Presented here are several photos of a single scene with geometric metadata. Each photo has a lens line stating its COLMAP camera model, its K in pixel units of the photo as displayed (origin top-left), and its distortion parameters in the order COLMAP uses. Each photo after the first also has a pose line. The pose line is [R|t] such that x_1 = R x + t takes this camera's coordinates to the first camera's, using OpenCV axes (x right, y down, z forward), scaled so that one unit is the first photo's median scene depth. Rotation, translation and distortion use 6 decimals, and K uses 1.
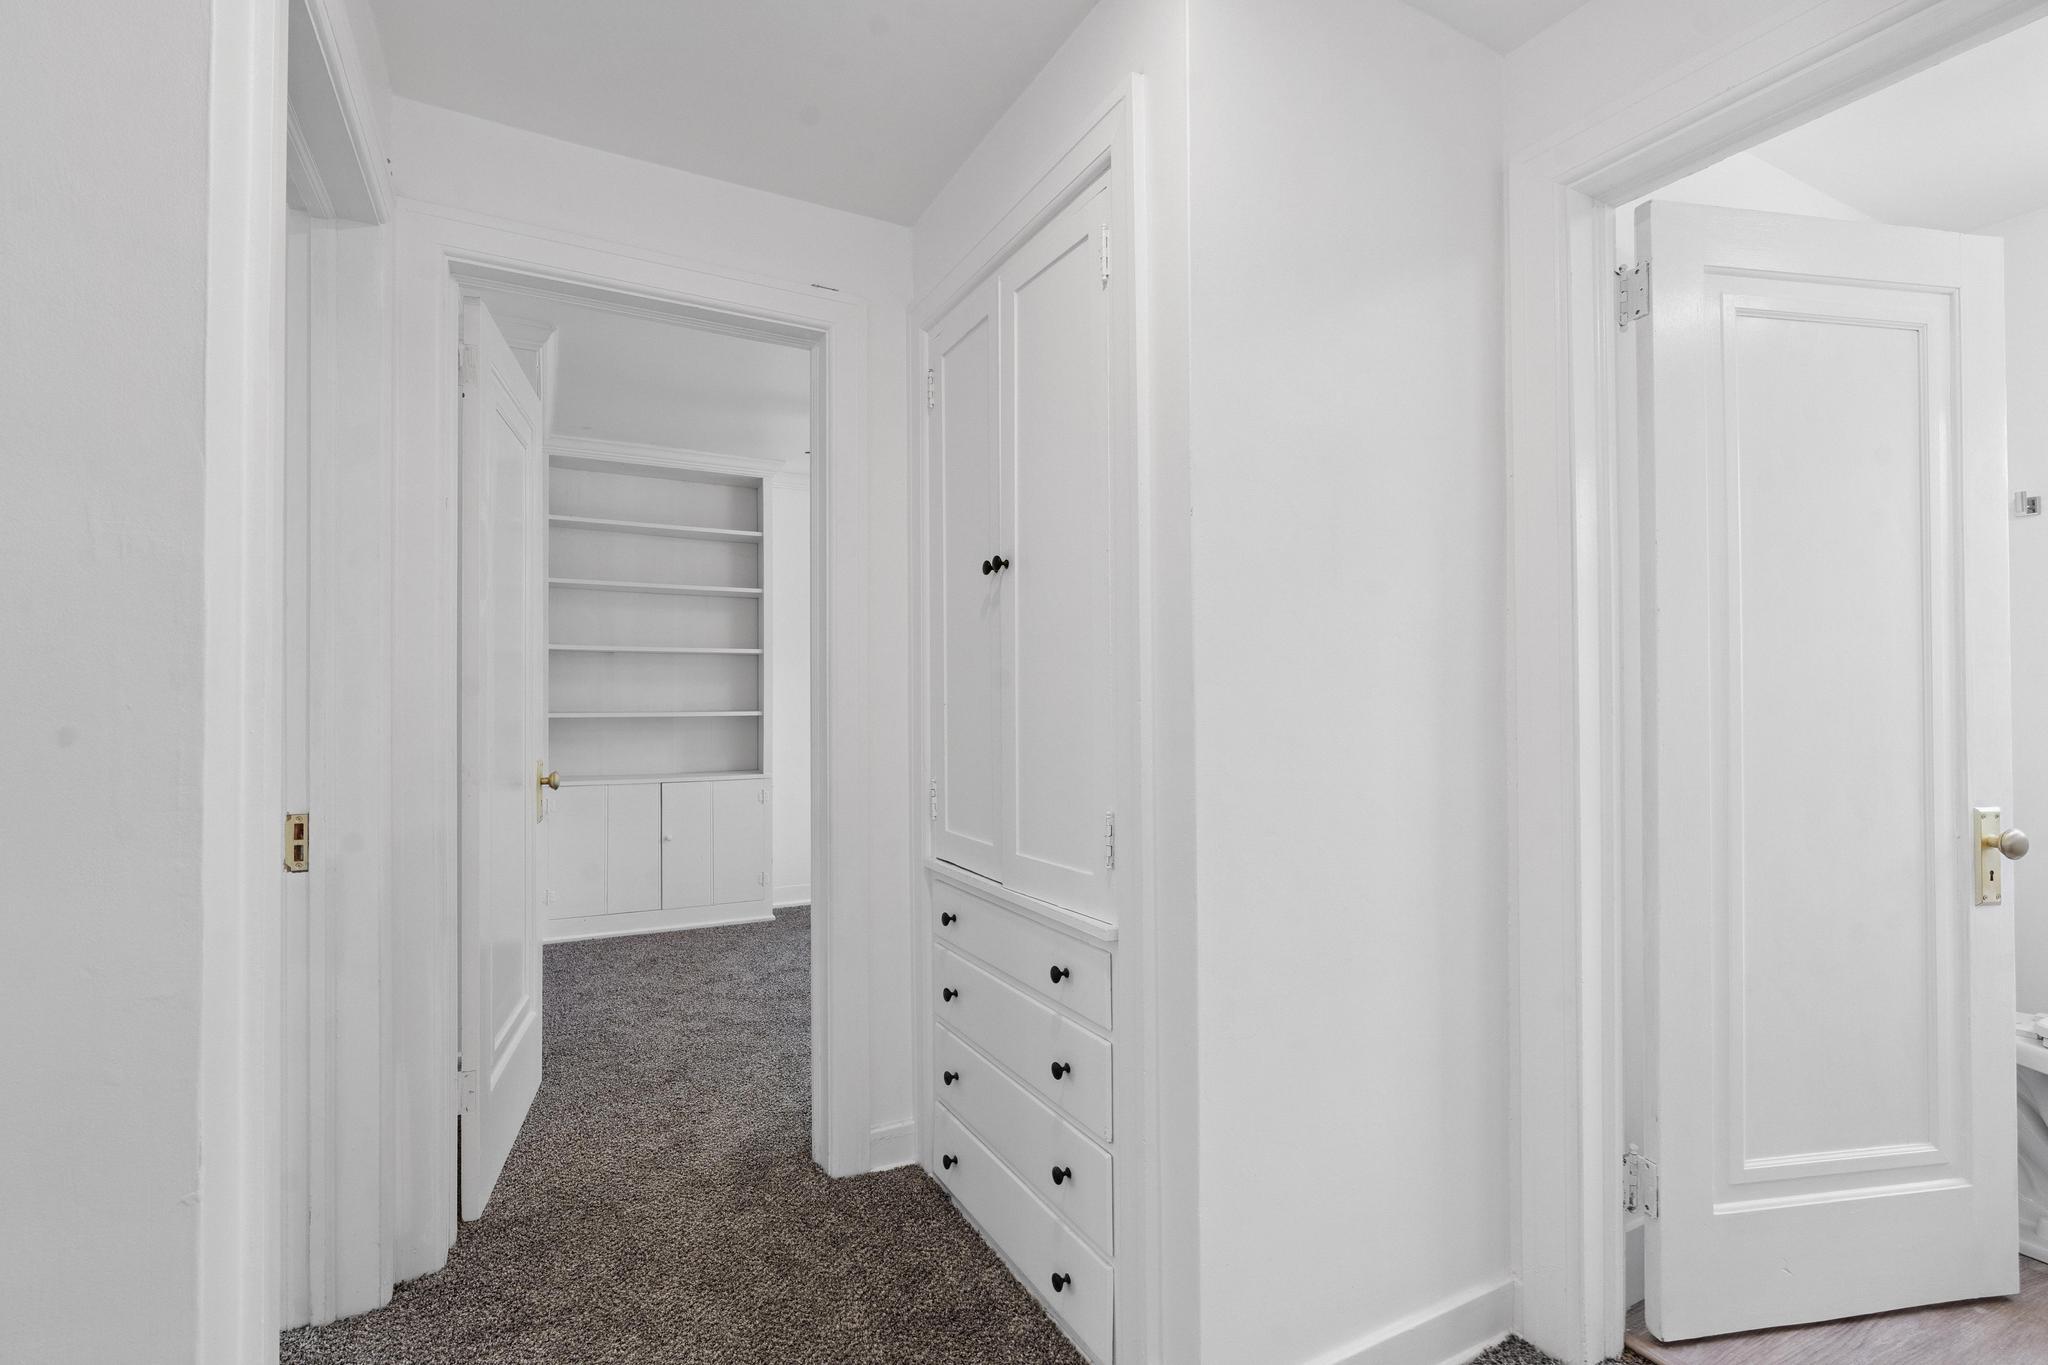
lens RADIAL K [[929.6, 0, 1024.0], [0, 929.6, 682.5], [0, 0, 1]] dist [0.000633, 0.000117]
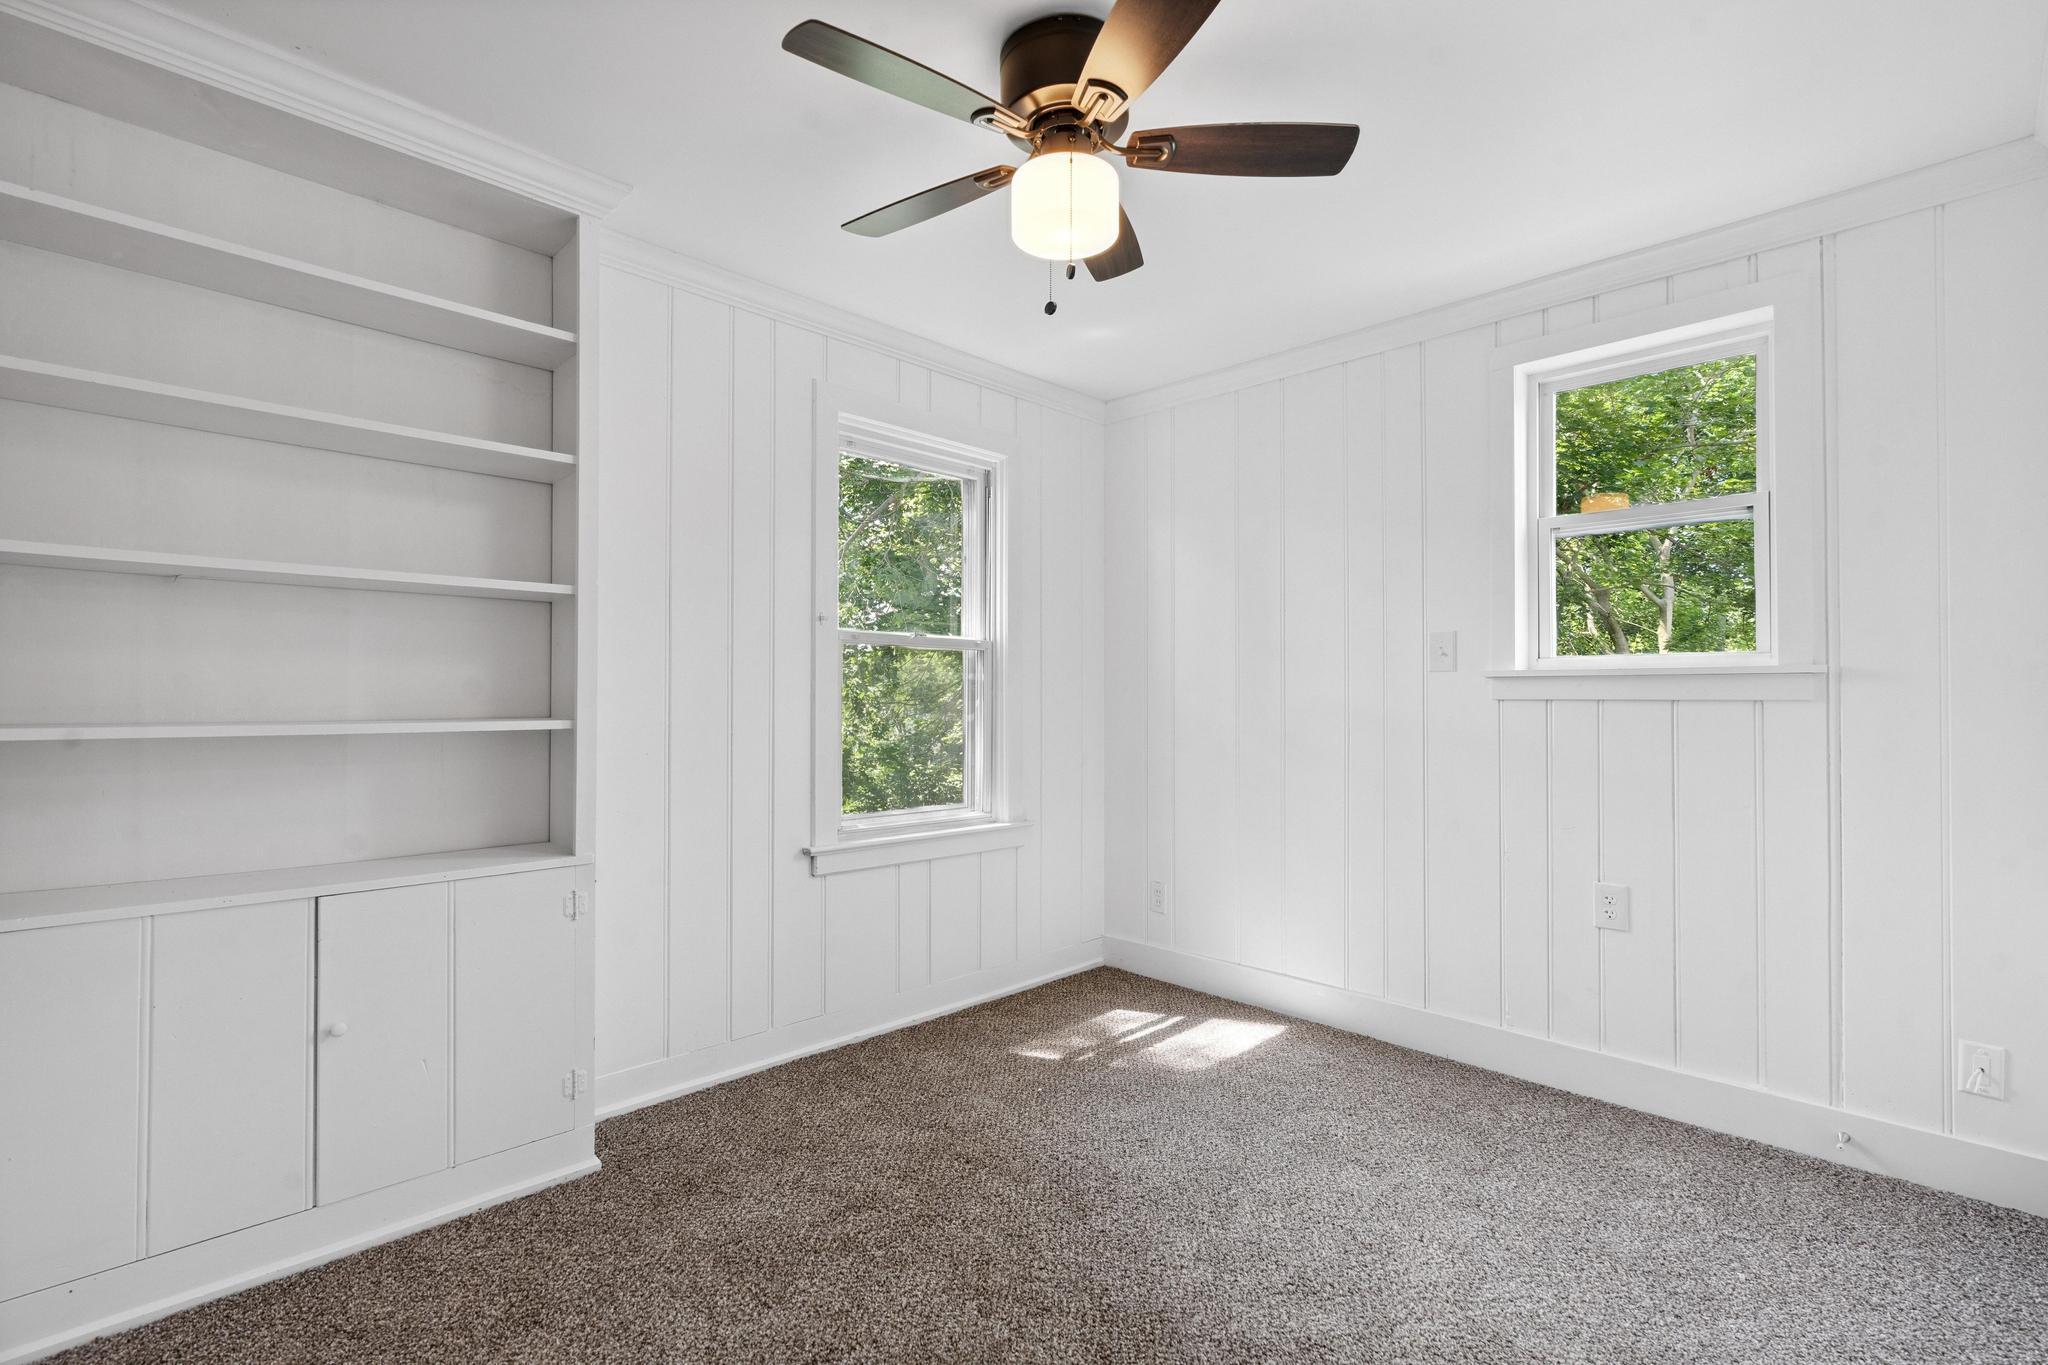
lens RADIAL K [[929.6, 0, 1024.0], [0, 929.6, 682.5], [0, 0, 1]] dist [0.000633, 0.000117]
pose [[0.956911, 0.007002, 0.290298, -0.199775], [-0.006957, 0.999975, -0.001187, 0.011631], [-0.290299, -0.000884, 0.956936, 0.489453]]
